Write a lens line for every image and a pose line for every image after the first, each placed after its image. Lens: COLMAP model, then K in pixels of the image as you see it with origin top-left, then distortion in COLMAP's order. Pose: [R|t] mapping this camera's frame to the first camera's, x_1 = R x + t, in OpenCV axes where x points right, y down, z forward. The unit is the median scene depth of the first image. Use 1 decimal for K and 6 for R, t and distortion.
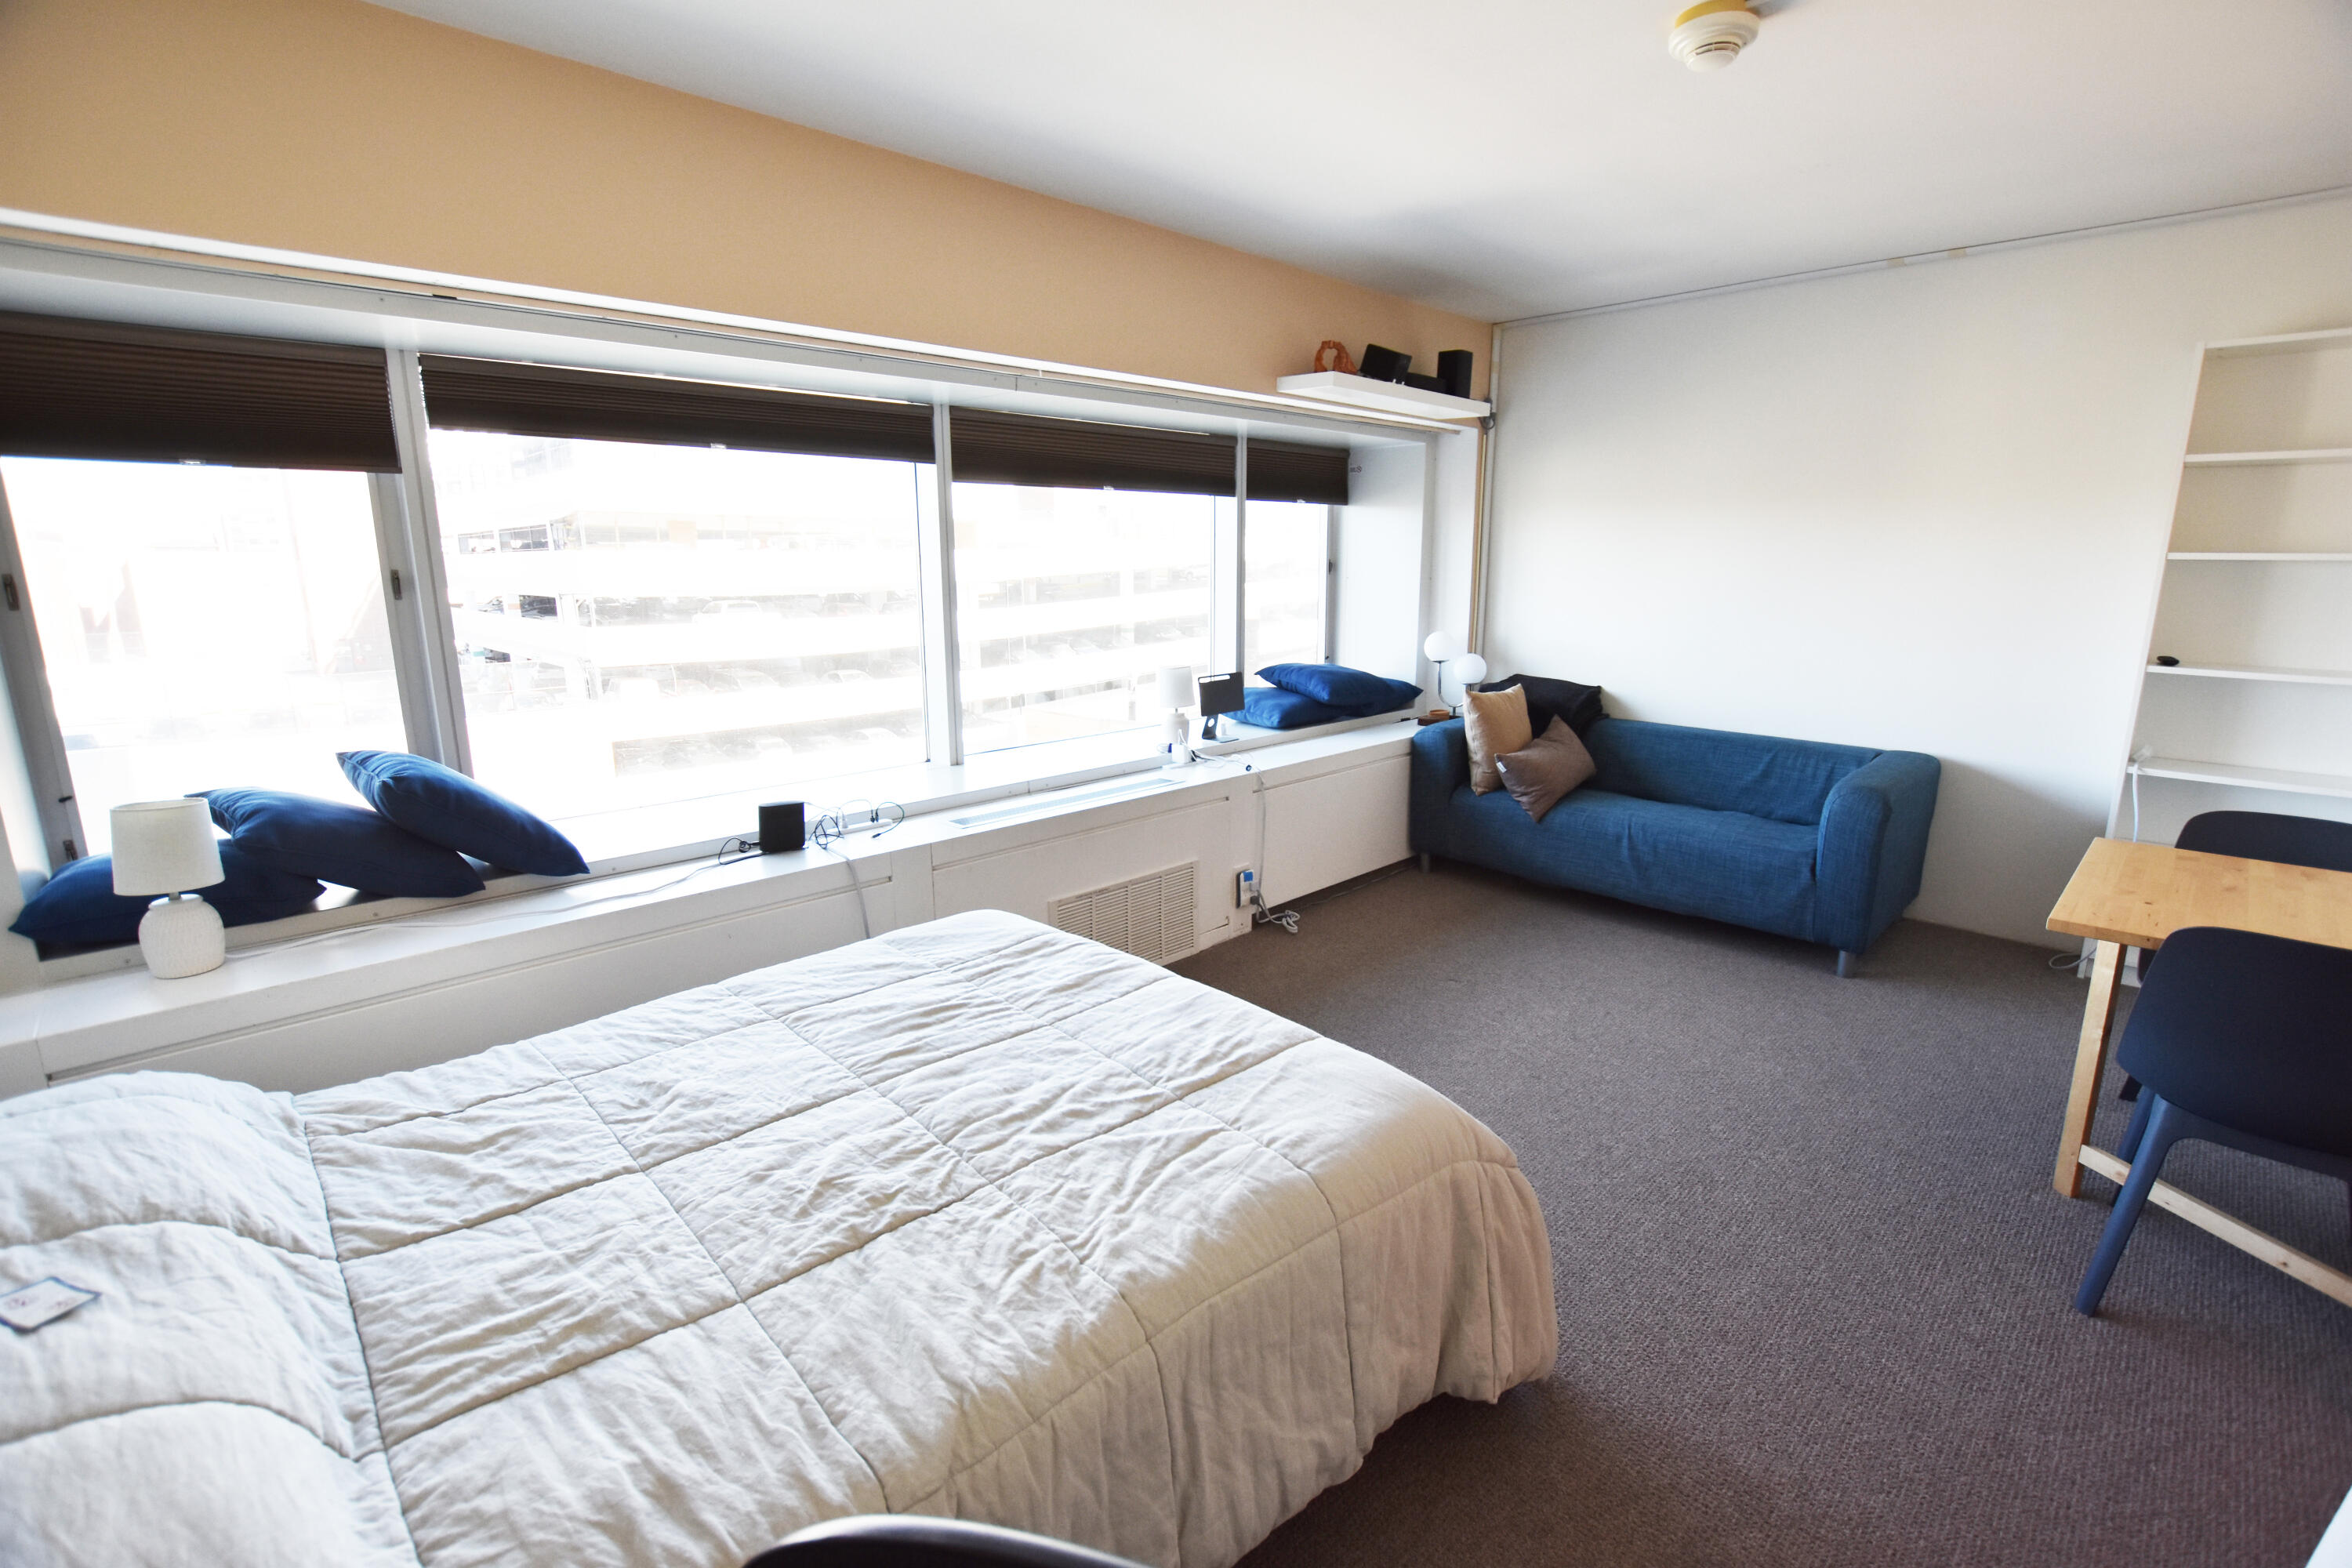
lens RADIAL K [[1031.7, 0, 1177.3], [0, 1031.7, 783.6], [0, 0, 1]] dist [-0.018082, 0.000473]
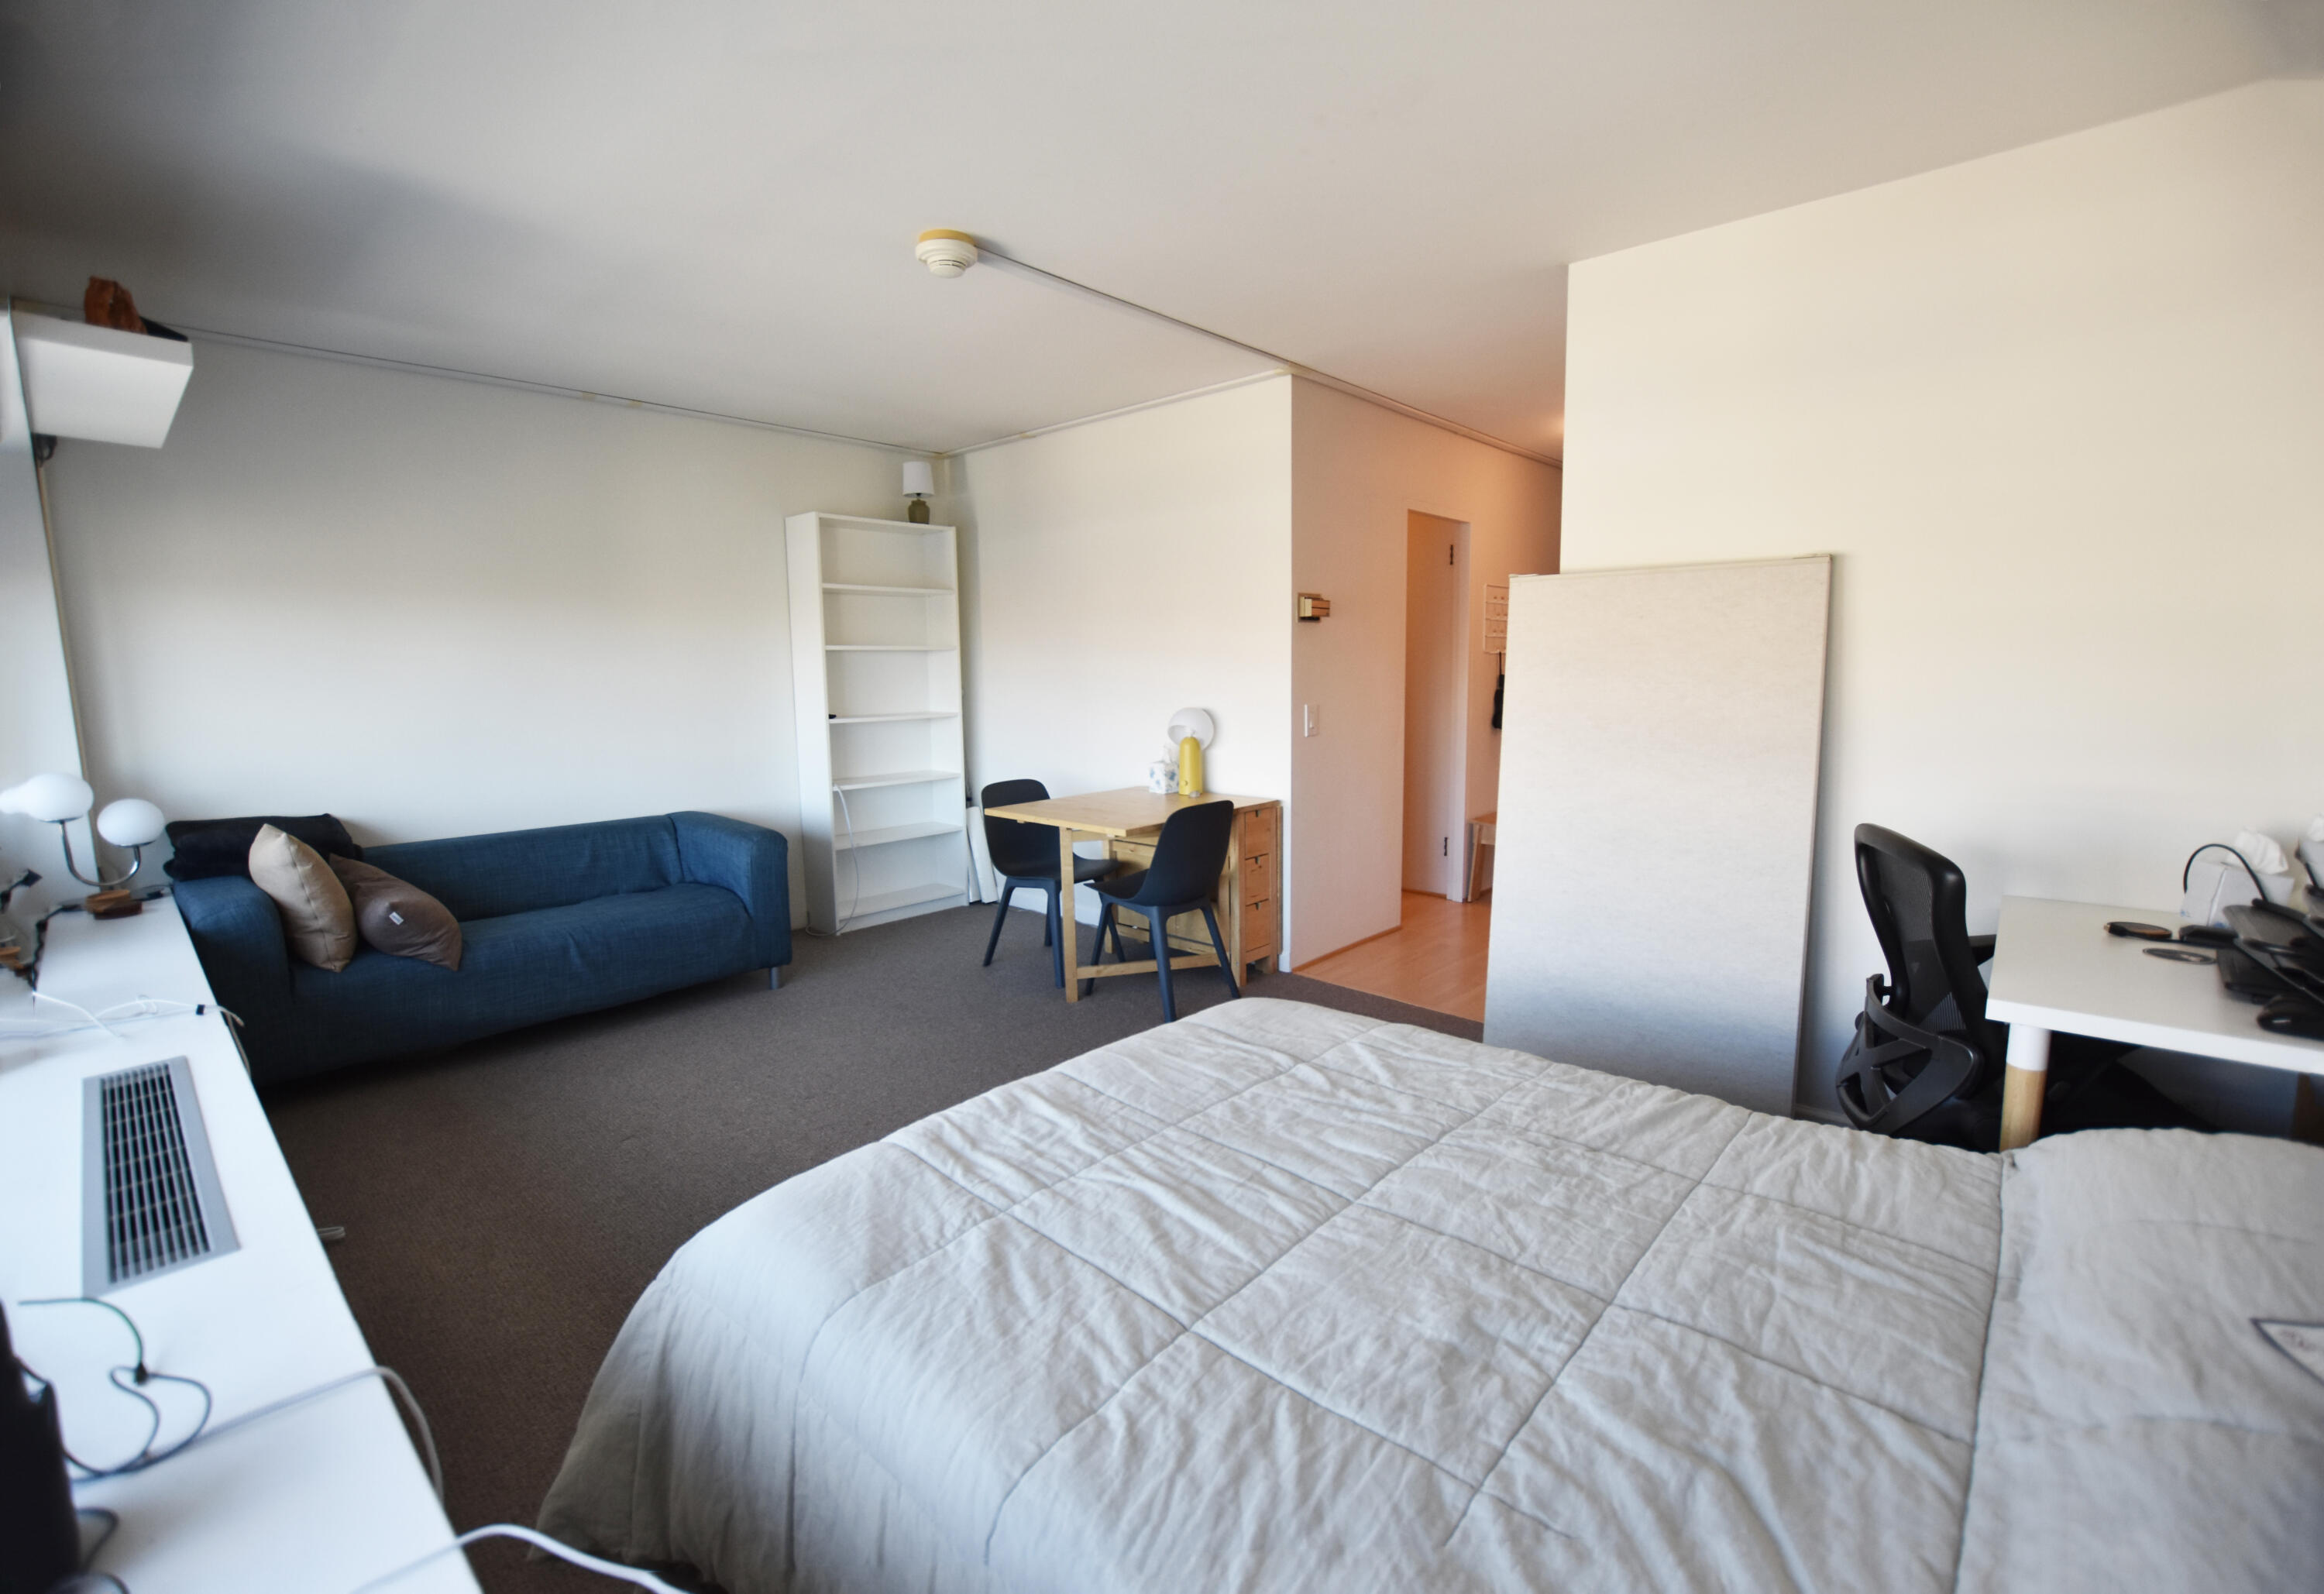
lens RADIAL K [[1005.2, 0, 1162.3], [0, 1005.2, 792.3], [0, 0, 1]] dist [-0.014625, -0.000181]
pose [[-0.064620, -0.120744, 0.990578, -0.838882], [0.226669, 0.964930, 0.132404, -0.143077], [-0.971826, 0.233090, -0.034985, 0.861160]]
